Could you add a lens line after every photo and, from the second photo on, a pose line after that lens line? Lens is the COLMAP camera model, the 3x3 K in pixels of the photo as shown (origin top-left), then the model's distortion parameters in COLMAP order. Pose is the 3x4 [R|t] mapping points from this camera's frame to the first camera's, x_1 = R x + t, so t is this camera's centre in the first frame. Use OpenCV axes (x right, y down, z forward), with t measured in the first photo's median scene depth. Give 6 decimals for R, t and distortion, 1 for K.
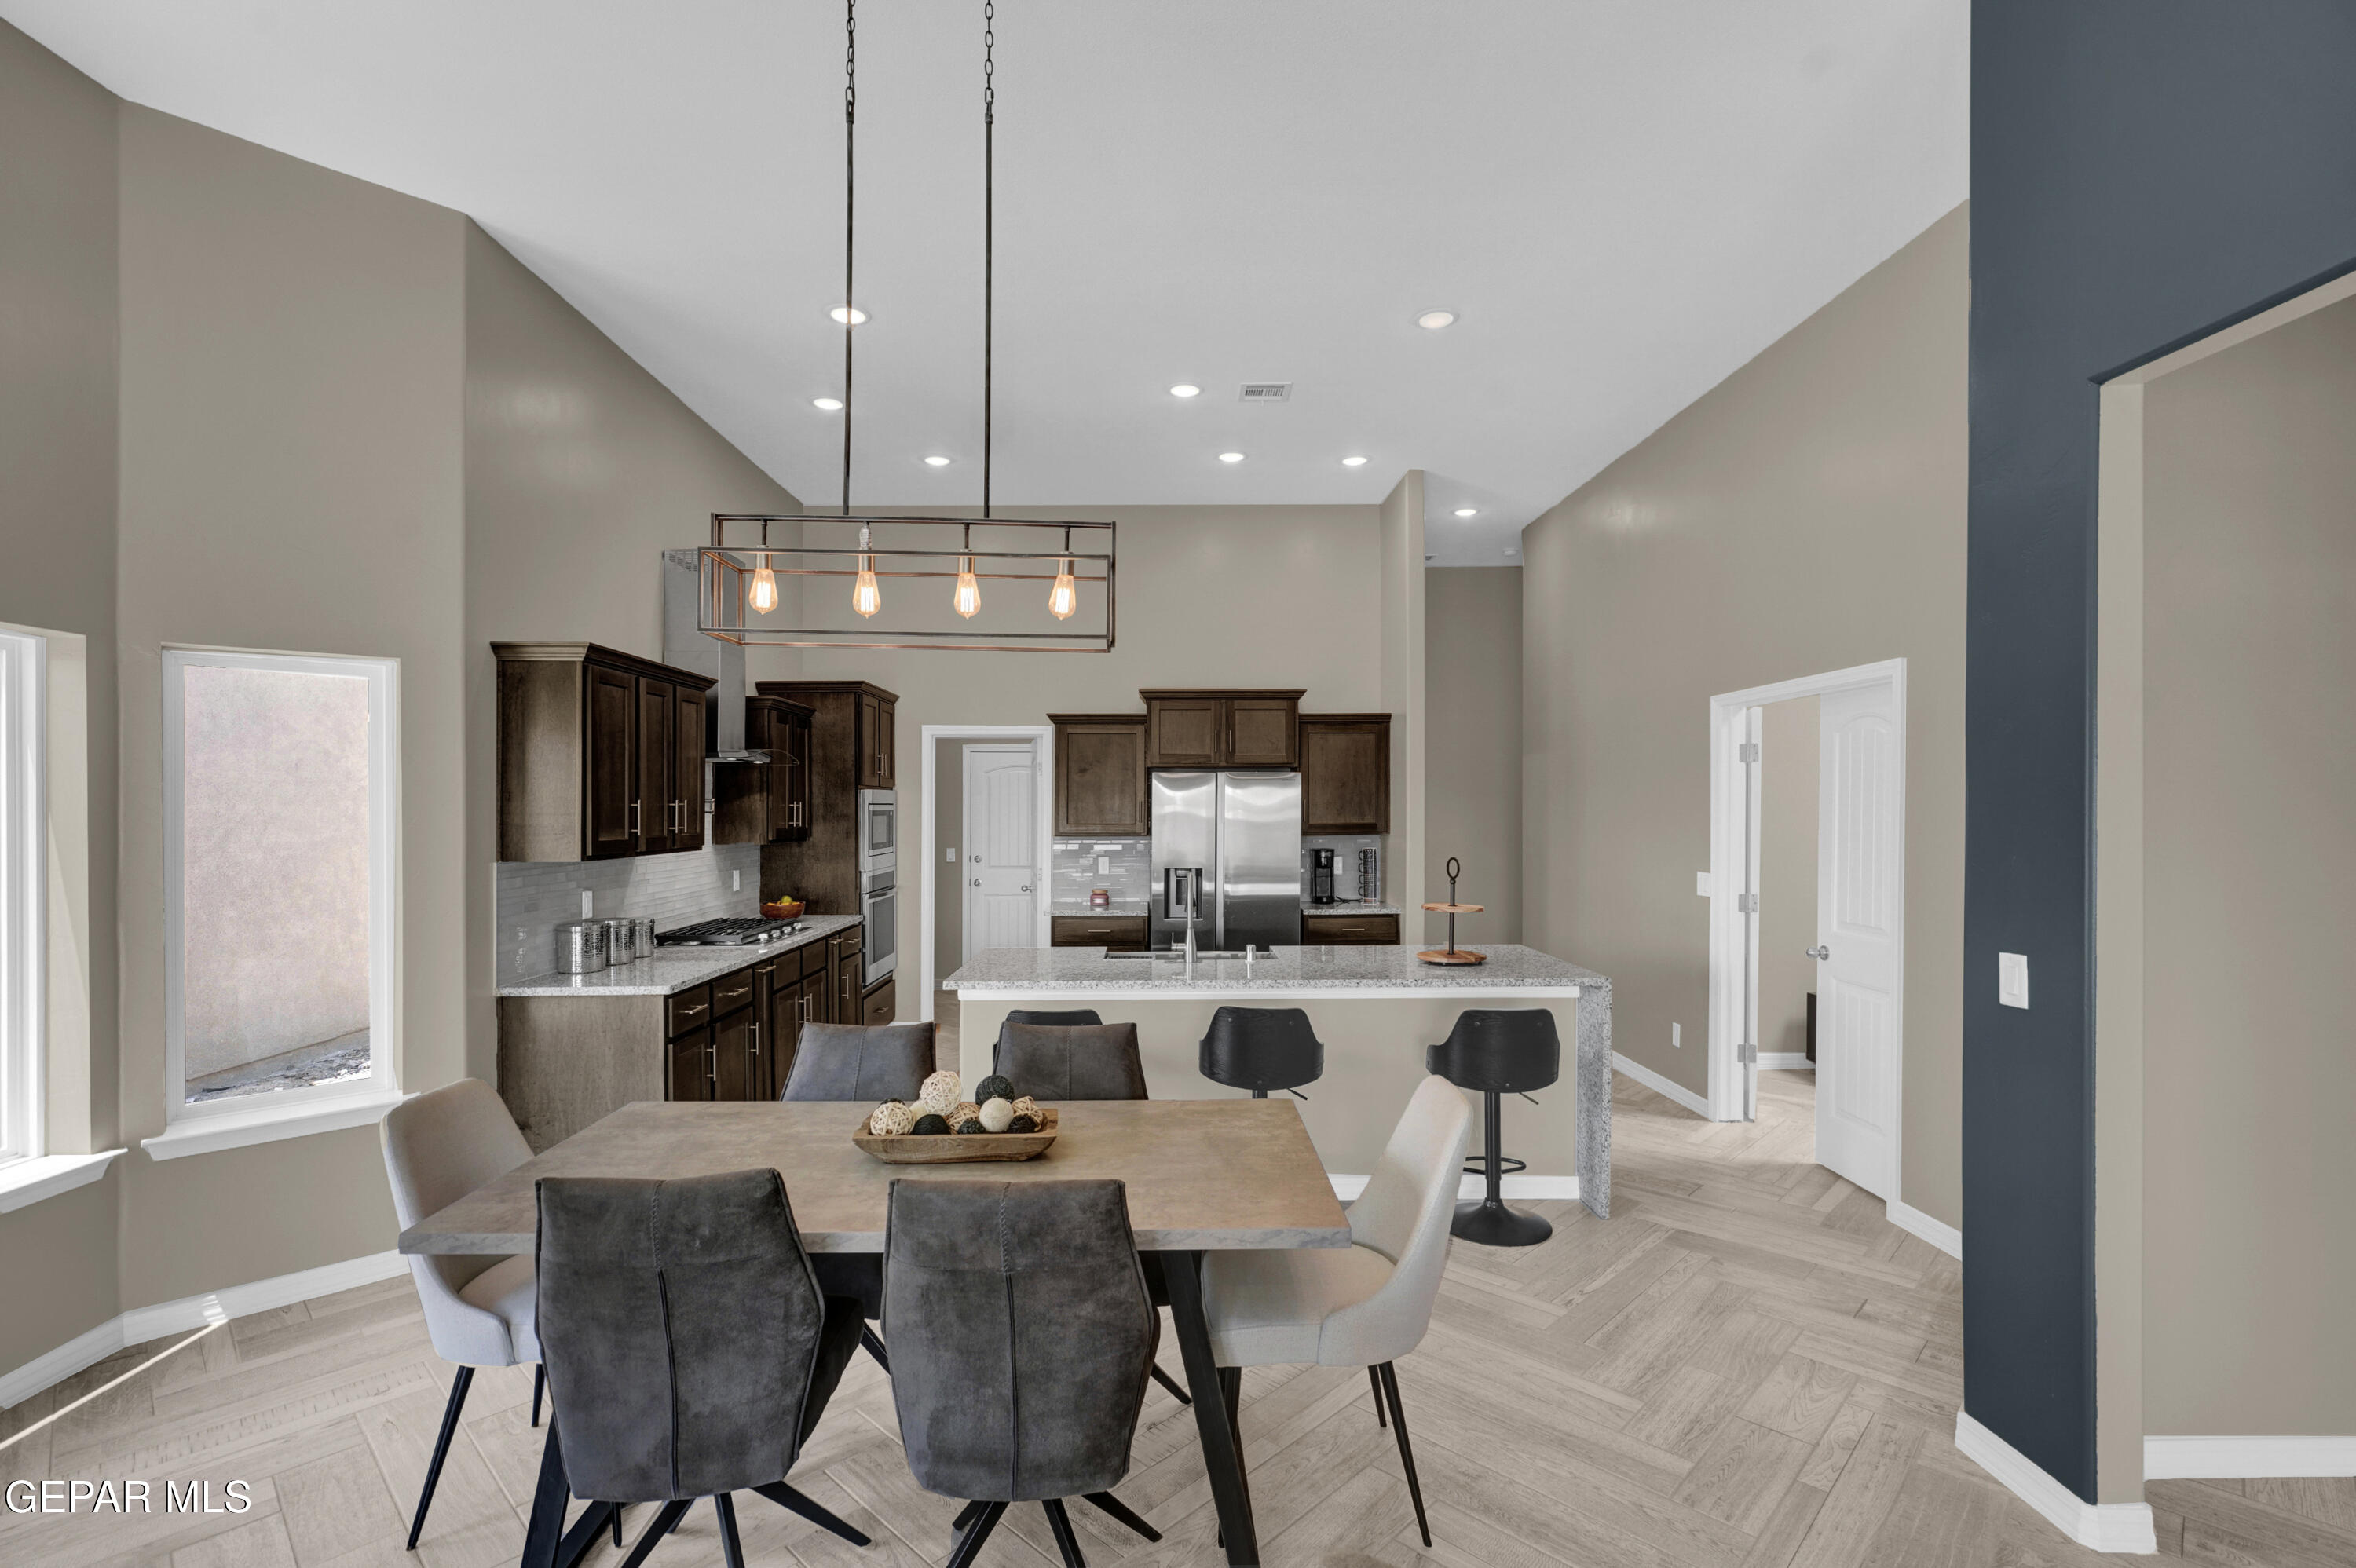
lens RADIAL K [[1095.1, 0, 1185.6], [0, 1095.1, 802.5], [0, 0, 1]] dist [0.024879, -0.001847]
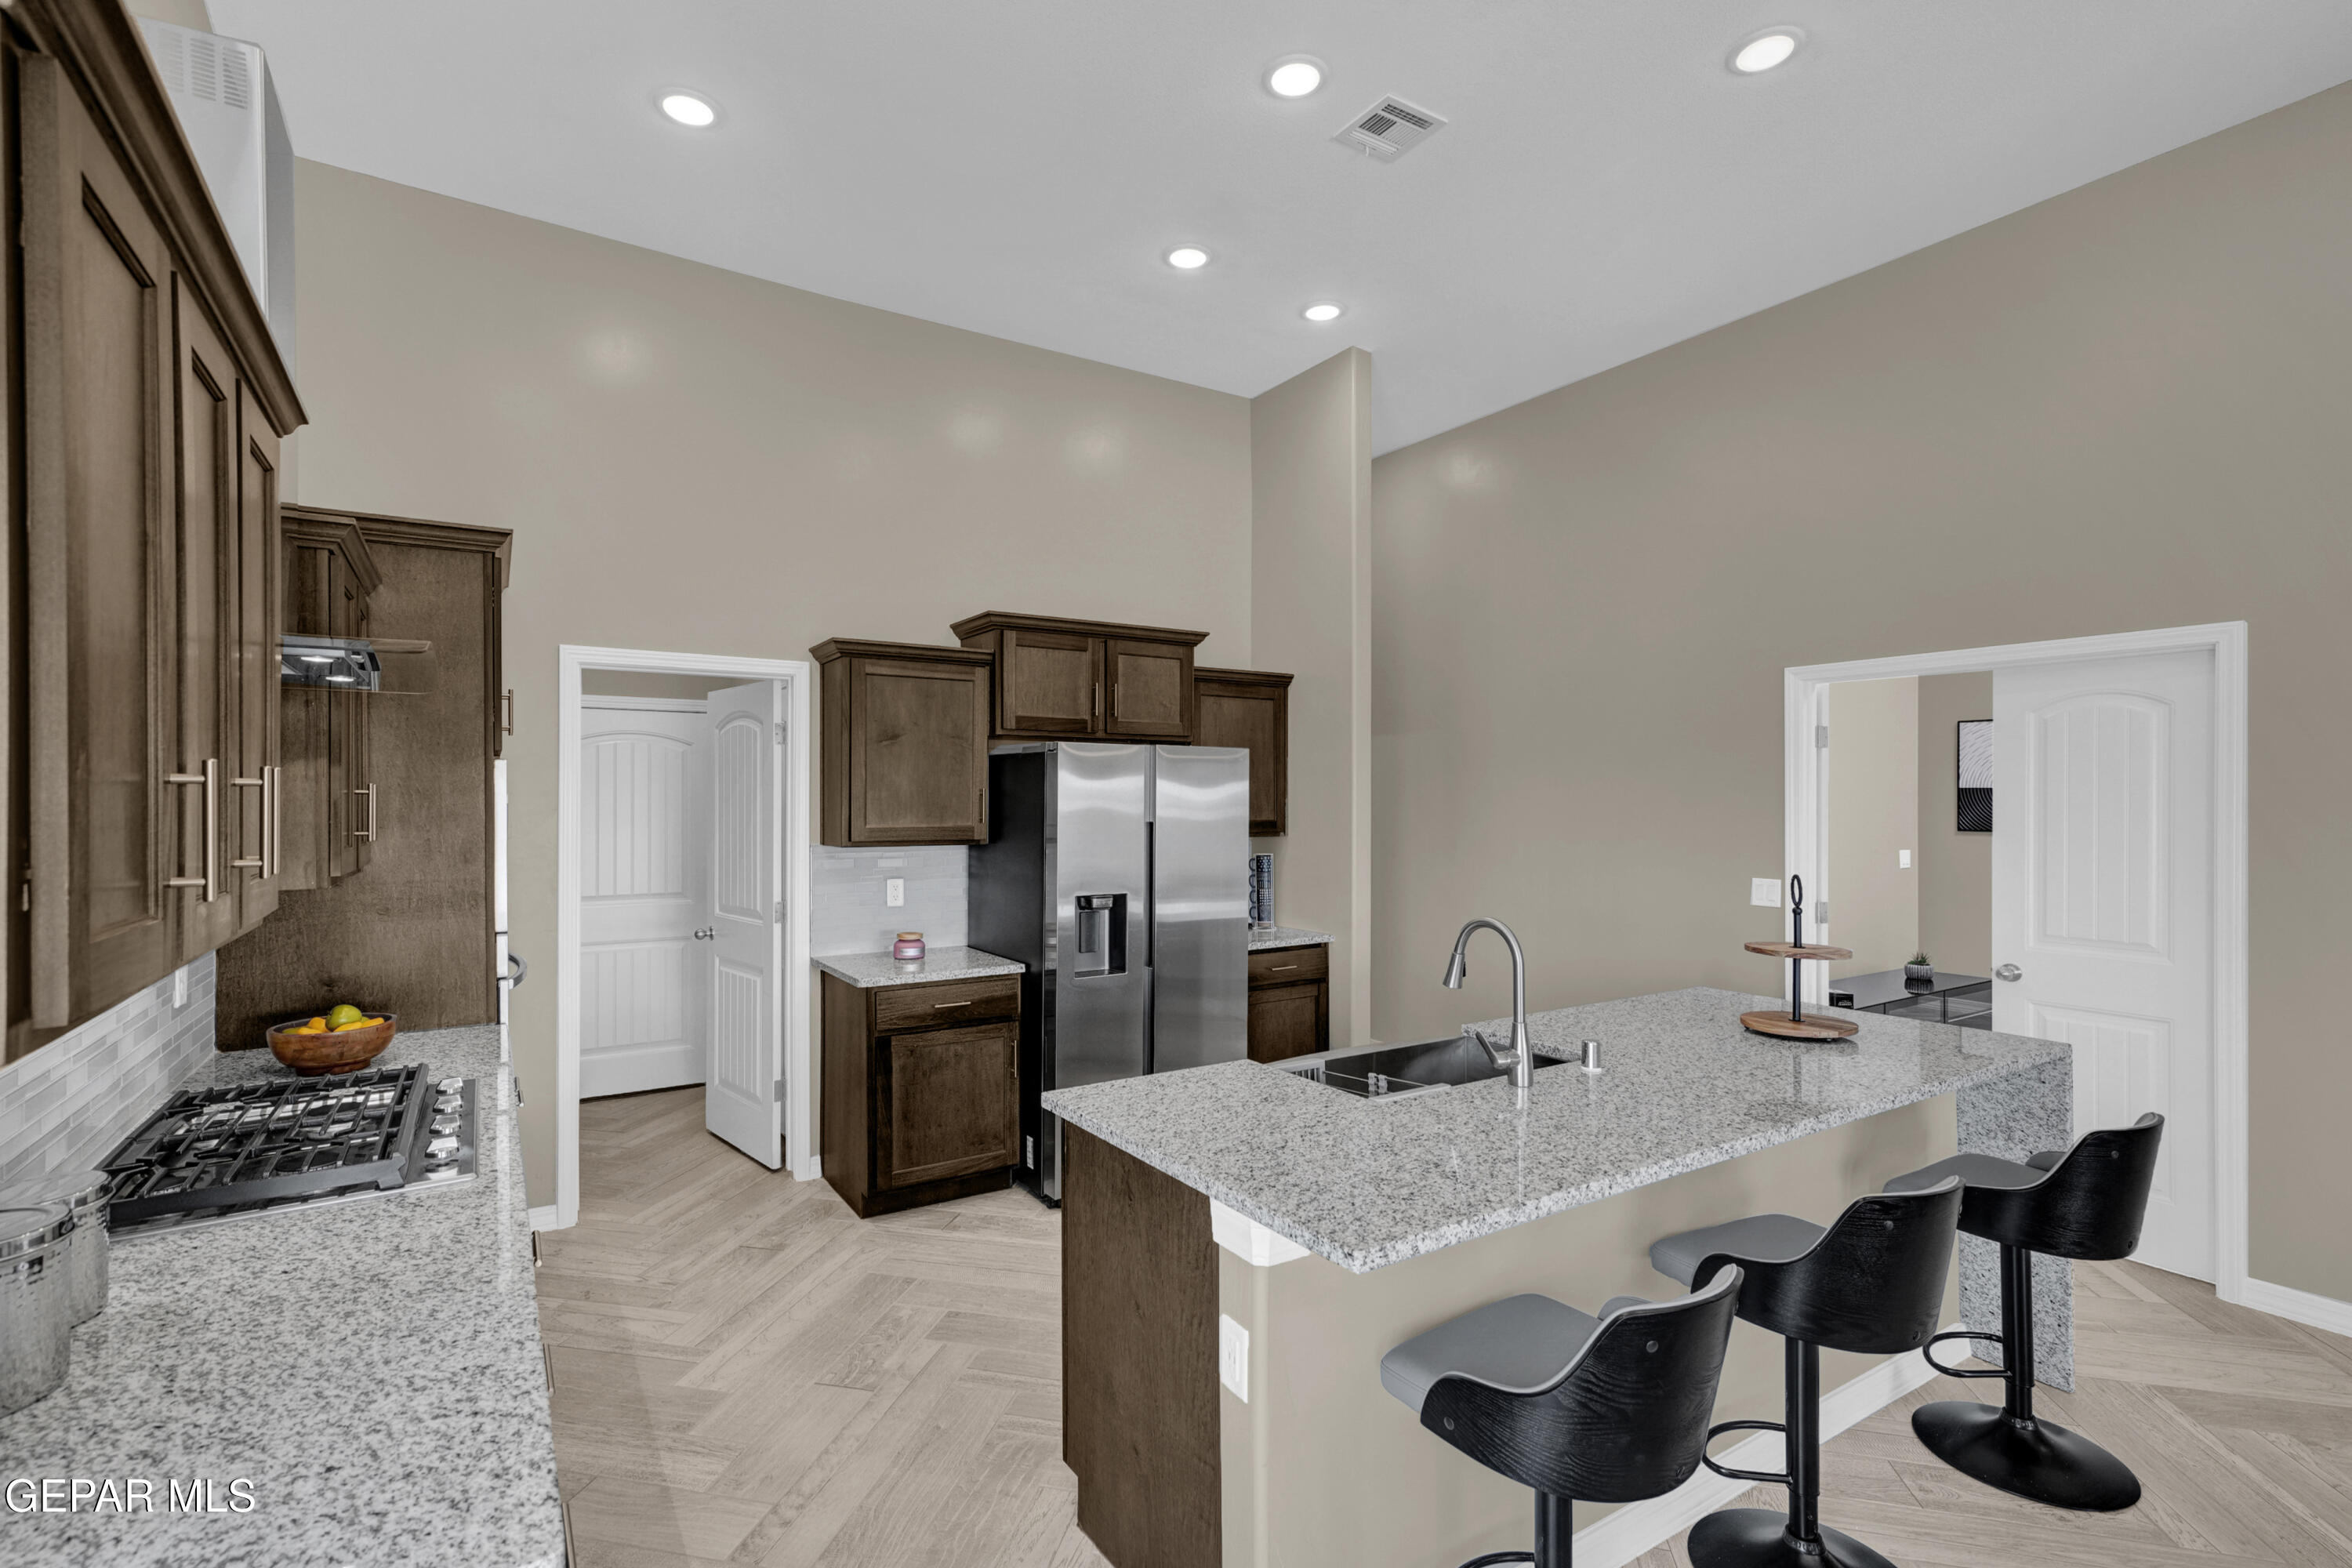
lens RADIAL K [[1093.3, 0, 1194.0], [0, 1093.3, 805.2], [0, 0, 1]] dist [0.024879, -0.001847]
pose [[0.853290, -0.001652, 0.521434, -0.297509], [-0.004227, 0.999940, 0.010085, 0.001182], [-0.521419, -0.010809, 0.853232, 0.448251]]
